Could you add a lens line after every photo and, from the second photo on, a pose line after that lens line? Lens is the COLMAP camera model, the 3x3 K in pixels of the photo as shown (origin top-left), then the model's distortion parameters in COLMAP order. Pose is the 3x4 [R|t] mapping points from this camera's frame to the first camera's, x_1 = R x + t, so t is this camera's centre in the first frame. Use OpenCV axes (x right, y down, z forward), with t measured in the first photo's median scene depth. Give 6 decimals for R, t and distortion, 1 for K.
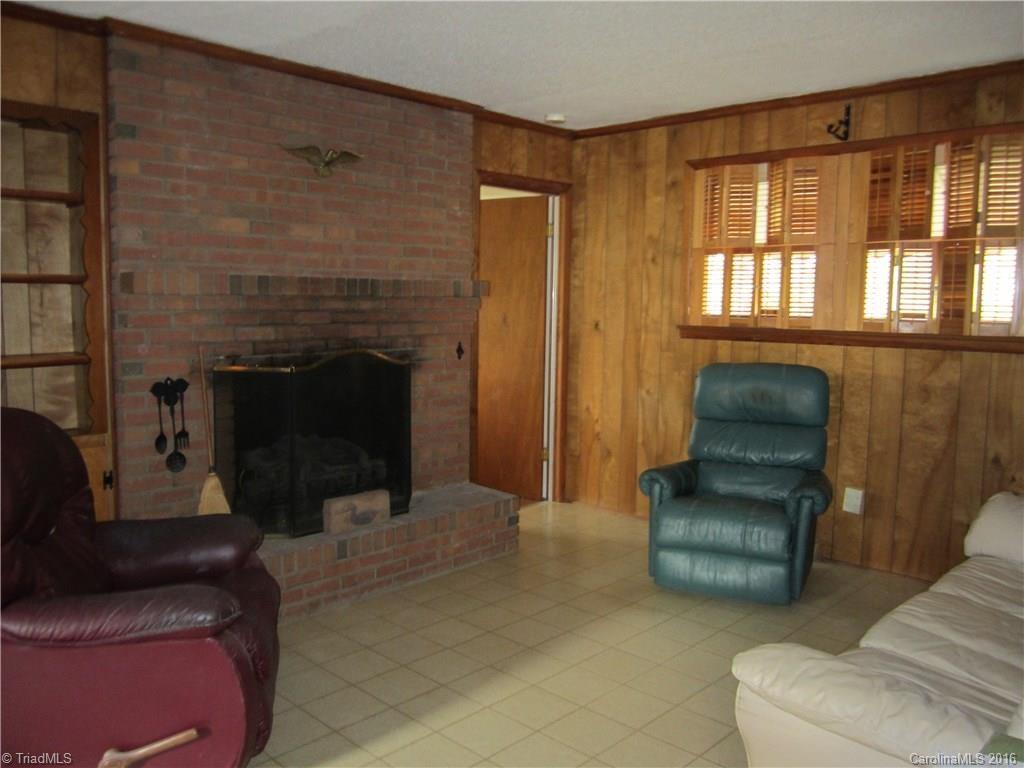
lens RADIAL K [[841.6, 0, 512.0], [0, 841.6, 384.0], [0, 0, 1]] dist [-0.047714, -0.006495]
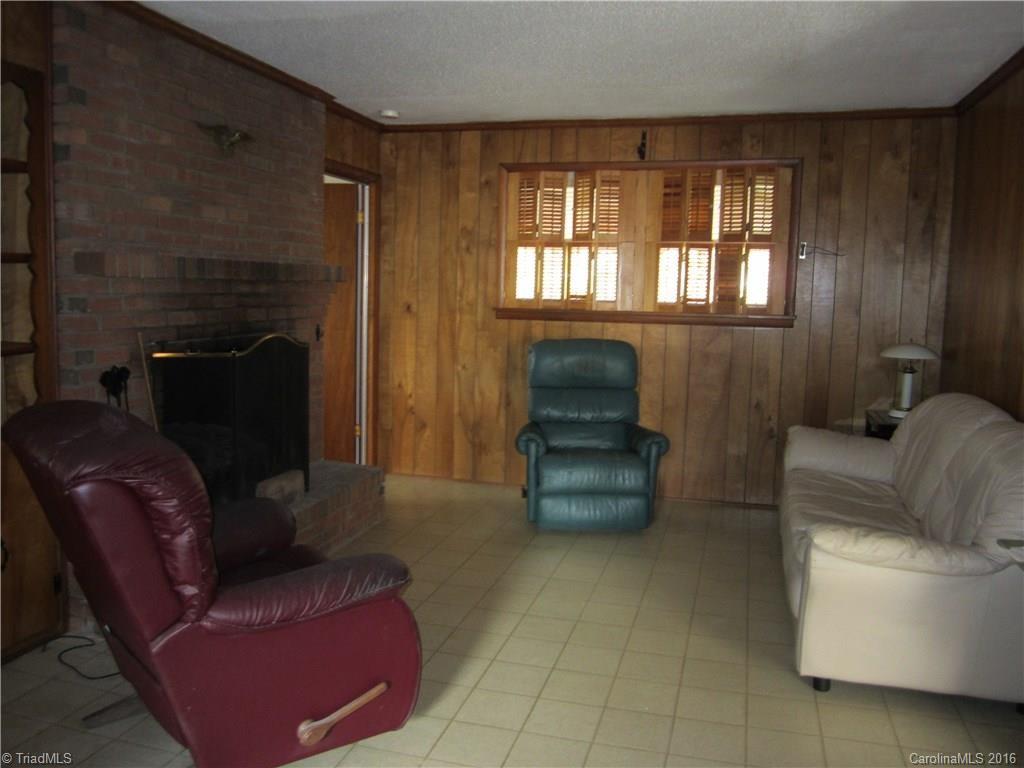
lens RADIAL K [[841.6, 0, 512.0], [0, 841.6, 384.0], [0, 0, 1]] dist [-0.047714, -0.006495]
pose [[0.878686, -0.045071, 0.475267, -0.372837], [0.034210, 0.998919, 0.031481, -0.001630], [-0.476172, -0.011403, 0.879278, -0.019617]]
